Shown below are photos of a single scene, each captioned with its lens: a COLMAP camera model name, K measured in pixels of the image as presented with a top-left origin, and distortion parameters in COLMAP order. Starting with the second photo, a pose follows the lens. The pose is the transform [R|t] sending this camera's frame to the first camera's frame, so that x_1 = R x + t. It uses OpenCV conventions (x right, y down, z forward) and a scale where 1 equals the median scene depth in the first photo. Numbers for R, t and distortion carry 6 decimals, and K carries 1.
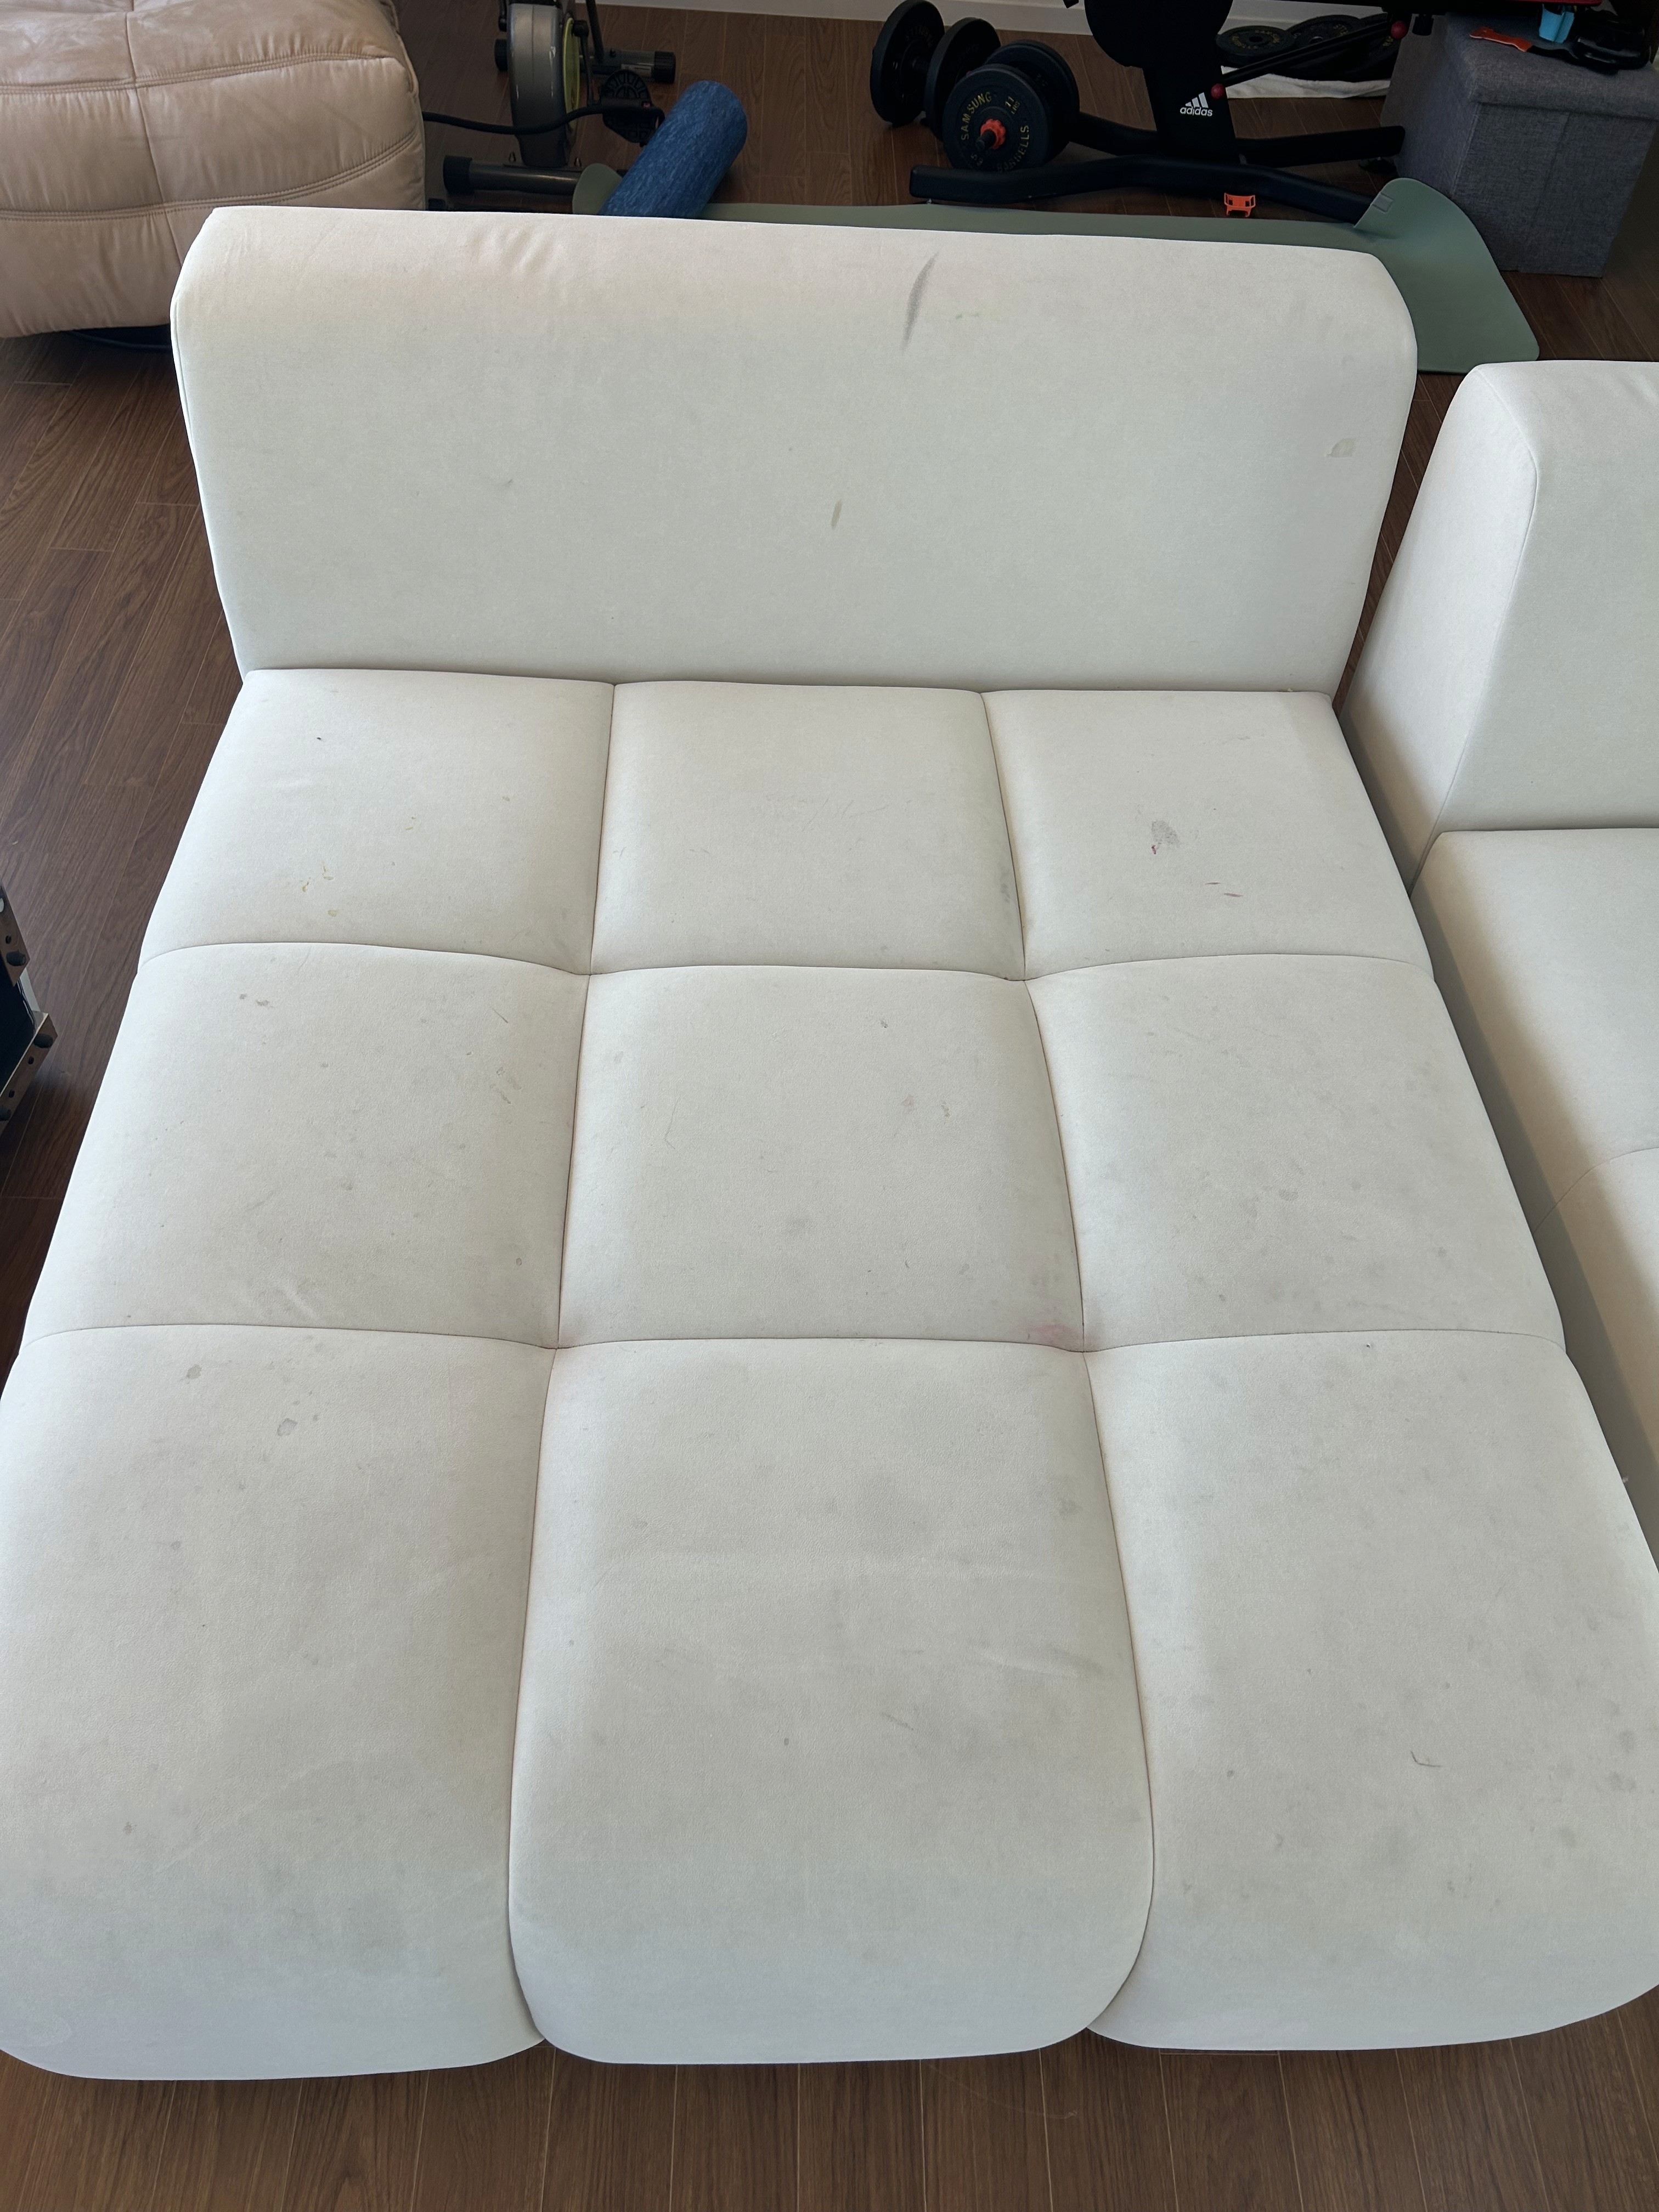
lens RADIAL K [[1682.0, 0, 846.4], [0, 1682.0, 1087.2], [0, 0, 1]] dist [0.068891, -0.080656]
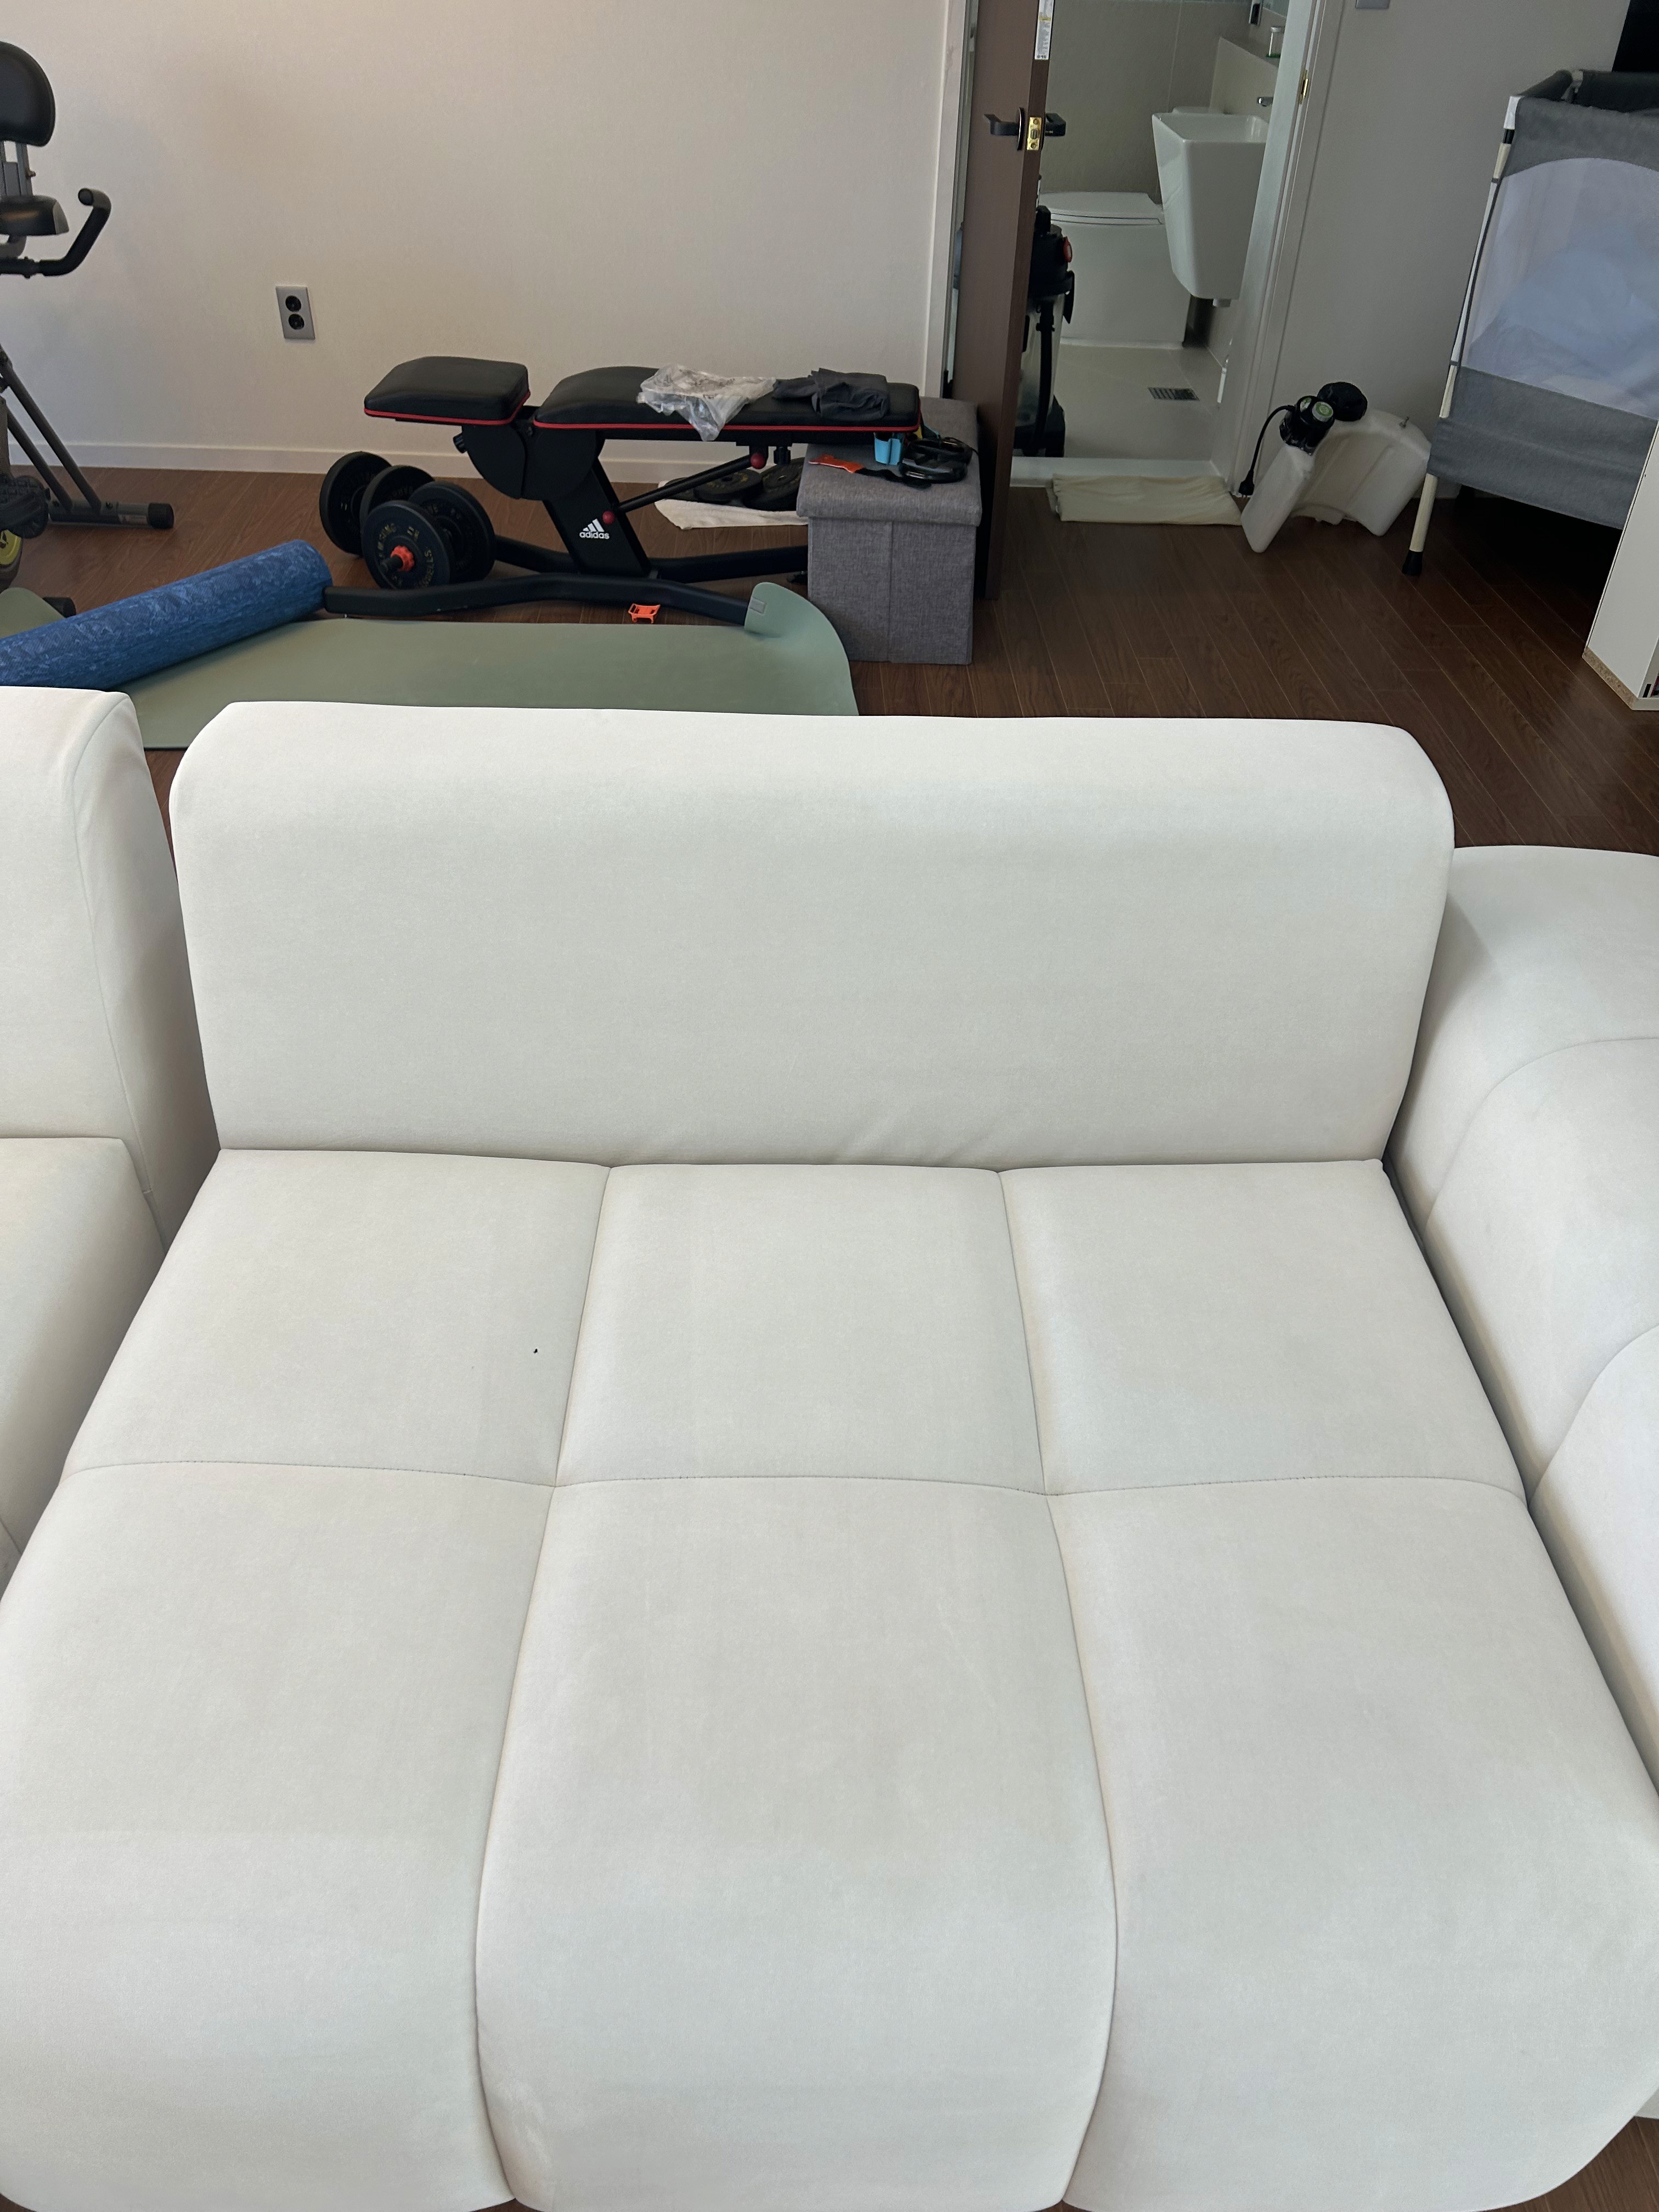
lens RADIAL K [[1674.4, 0, 829.5], [0, 1674.4, 1106.0], [0, 0, 1]] dist [0.048729, -0.049350]
pose [[0.999515, -0.029938, -0.008534, 0.733107], [0.027412, 0.976336, -0.214514, 0.042710], [0.014754, 0.214176, 0.976684, 0.055794]]
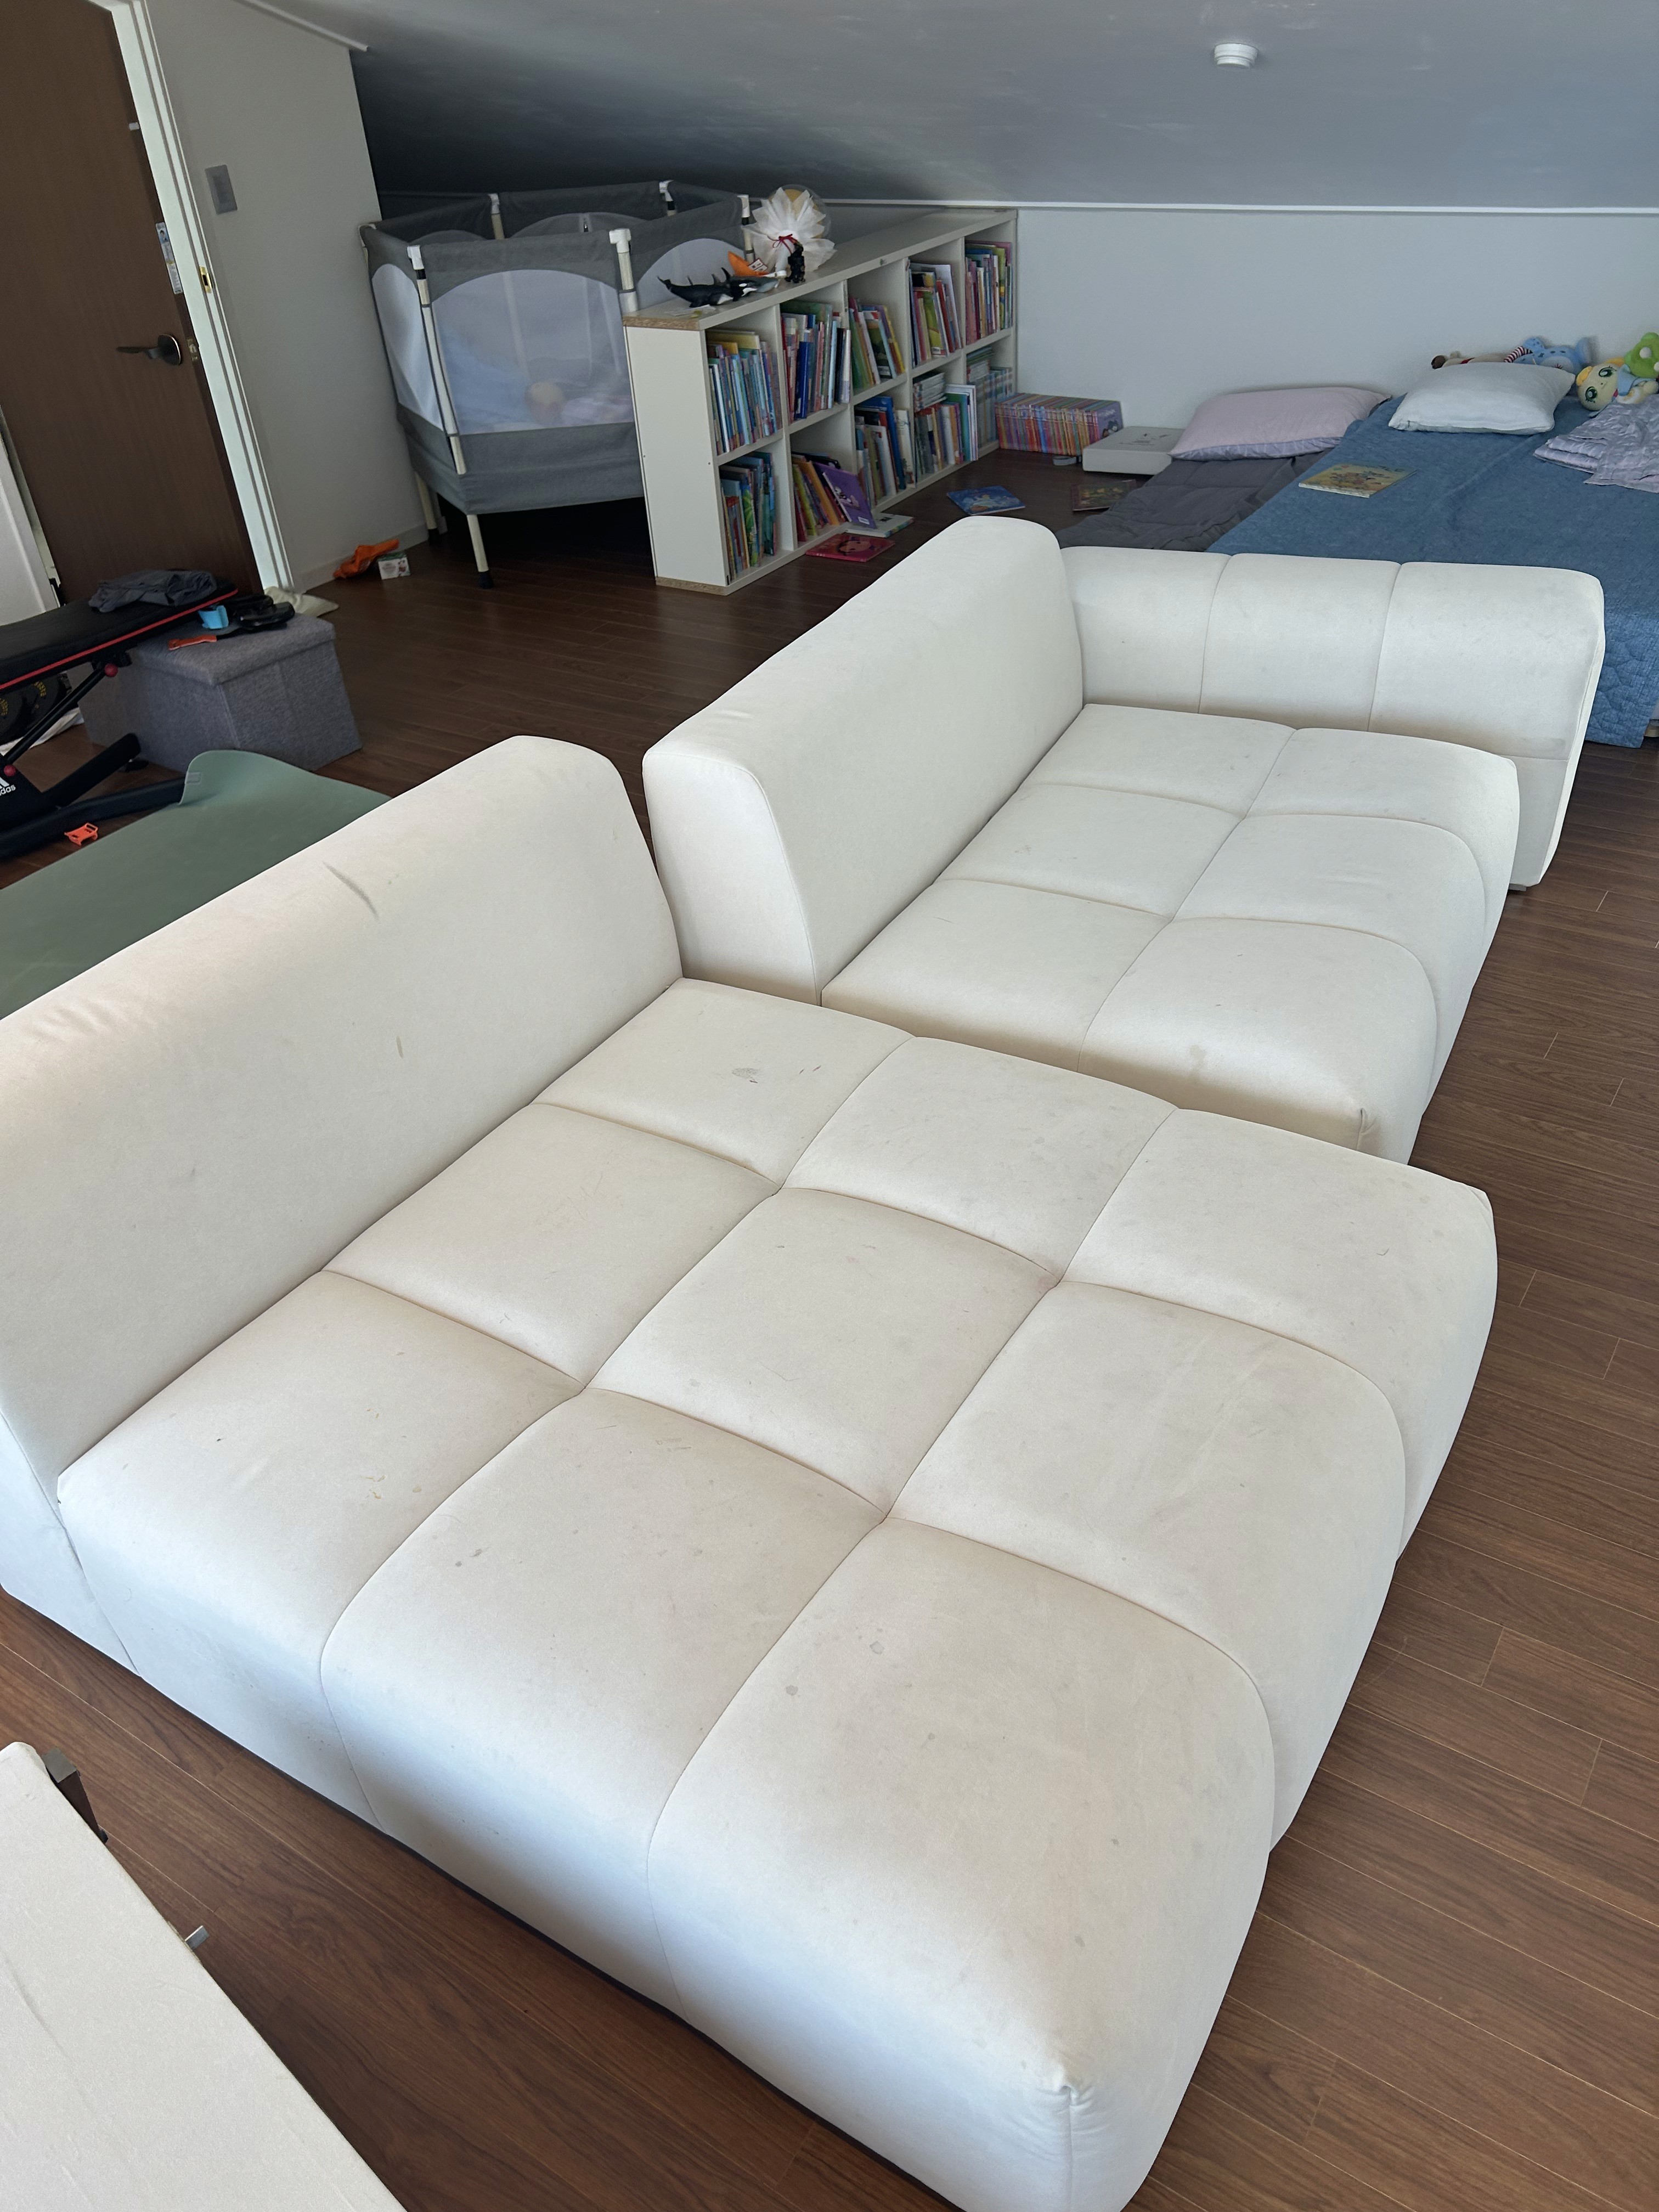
lens RADIAL K [[1680.5, 0, 828.0], [0, 1680.5, 1080.4], [0, 0, 1]] dist [0.051576, -0.044393]
pose [[0.548958, -0.548952, 0.630315, -0.664178], [0.700903, 0.713177, 0.010683, -0.108360], [-0.455390, 0.435924, 0.776266, -0.131515]]
